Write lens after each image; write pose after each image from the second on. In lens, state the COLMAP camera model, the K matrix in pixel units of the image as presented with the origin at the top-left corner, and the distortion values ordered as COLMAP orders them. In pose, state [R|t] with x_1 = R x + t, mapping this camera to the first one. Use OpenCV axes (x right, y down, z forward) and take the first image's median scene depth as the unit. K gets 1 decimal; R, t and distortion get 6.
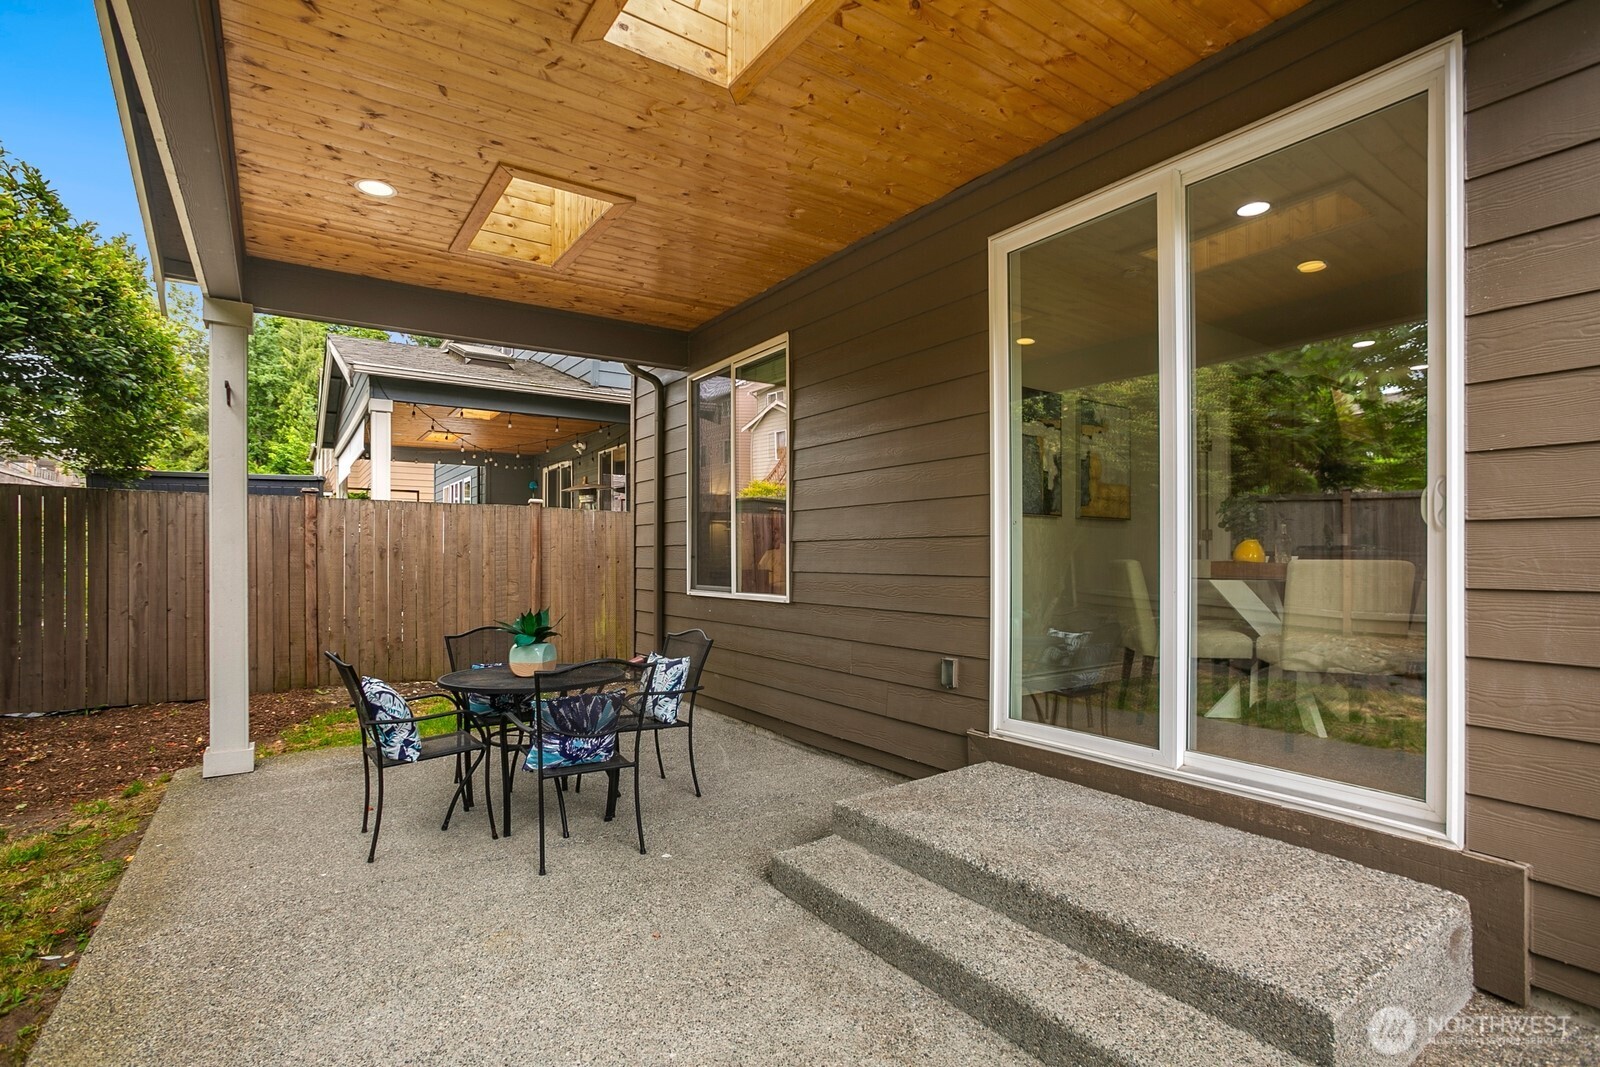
lens RADIAL K [[756.1, 0, 796.8], [0, 756.1, 541.3], [0, 0, 1]] dist [-0.019365, 0.002649]
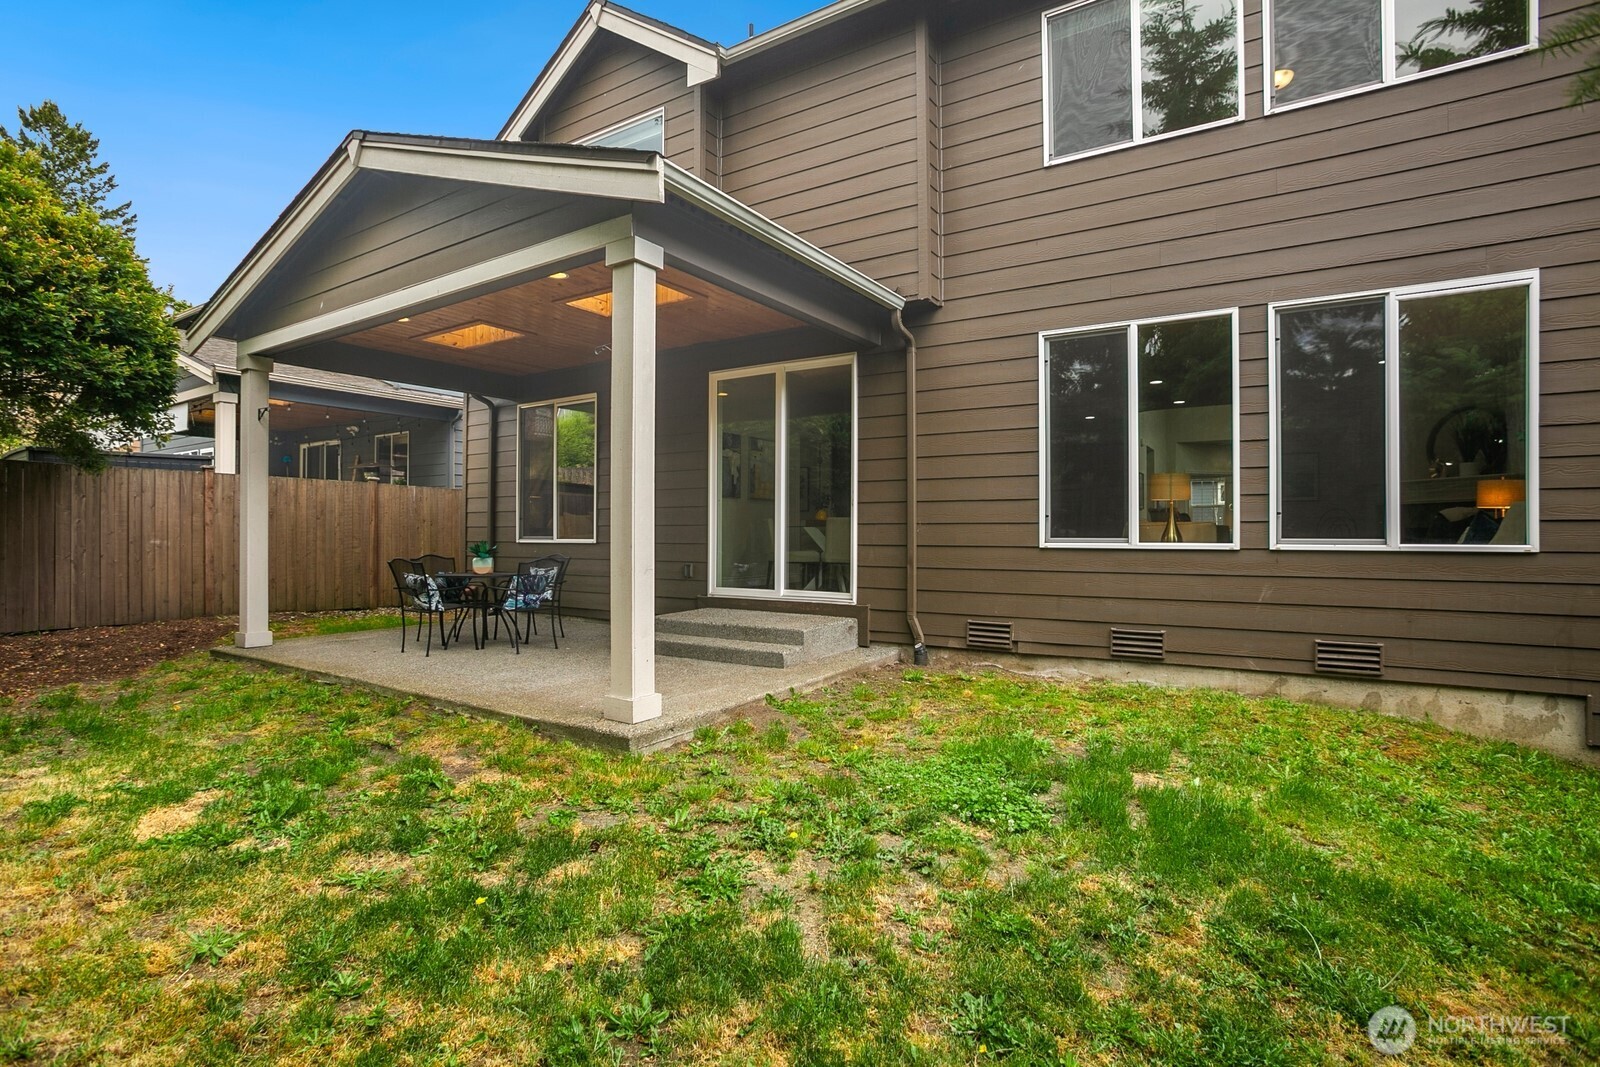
lens RADIAL K [[756.1, 0, 800.2], [0, 756.1, 523.2], [0, 0, 1]] dist [-0.019365, 0.002649]
pose [[0.918224, 0.005281, 0.396027, -0.233863], [-0.008003, 0.999954, 0.005222, 0.017576], [-0.395981, -0.007964, 0.918224, -0.713952]]
